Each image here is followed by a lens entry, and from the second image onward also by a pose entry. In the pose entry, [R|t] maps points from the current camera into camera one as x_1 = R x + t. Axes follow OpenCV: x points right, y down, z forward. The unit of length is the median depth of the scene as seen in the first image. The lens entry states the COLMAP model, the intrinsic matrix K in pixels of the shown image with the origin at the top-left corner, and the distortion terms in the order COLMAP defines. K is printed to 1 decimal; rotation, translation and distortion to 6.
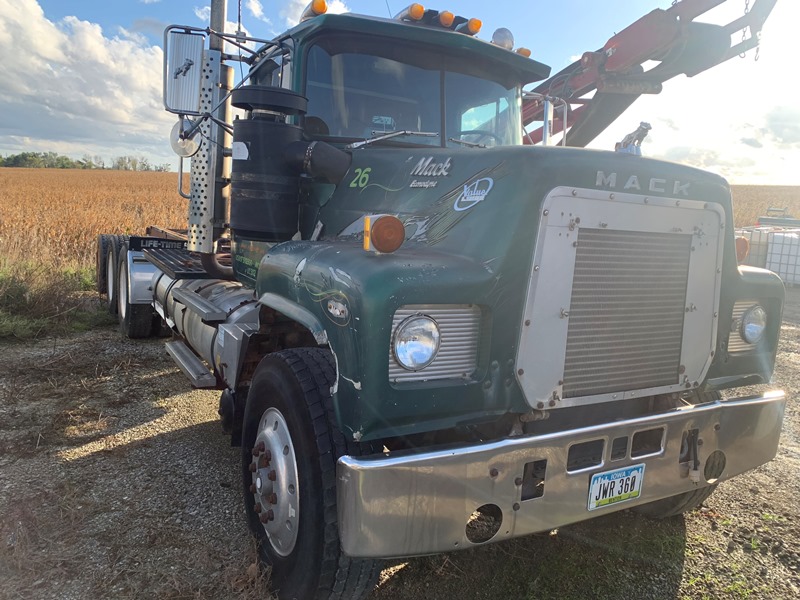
lens RADIAL K [[616.4, 0, 400.0], [0, 616.4, 300.0], [0, 0, 1]] dist [-0.005210, -0.001700]
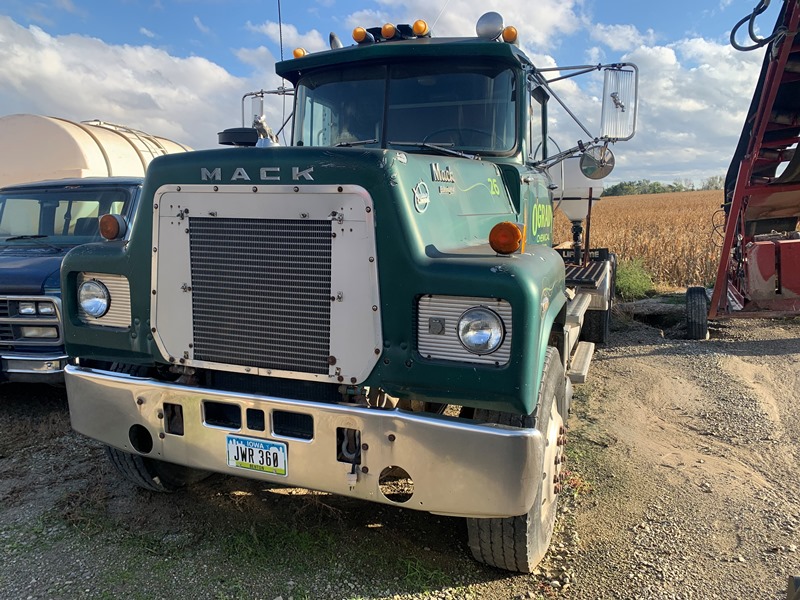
lens RADIAL K [[600.9, 0, 400.0], [0, 600.9, 300.0], [0, 0, 1]] dist [0.003444, -0.001295]
pose [[0.654153, 0.063412, -0.753699, 1.409175], [-0.076768, 0.996900, 0.017245, -0.007101], [0.752456, 0.046579, 0.656993, 0.526095]]
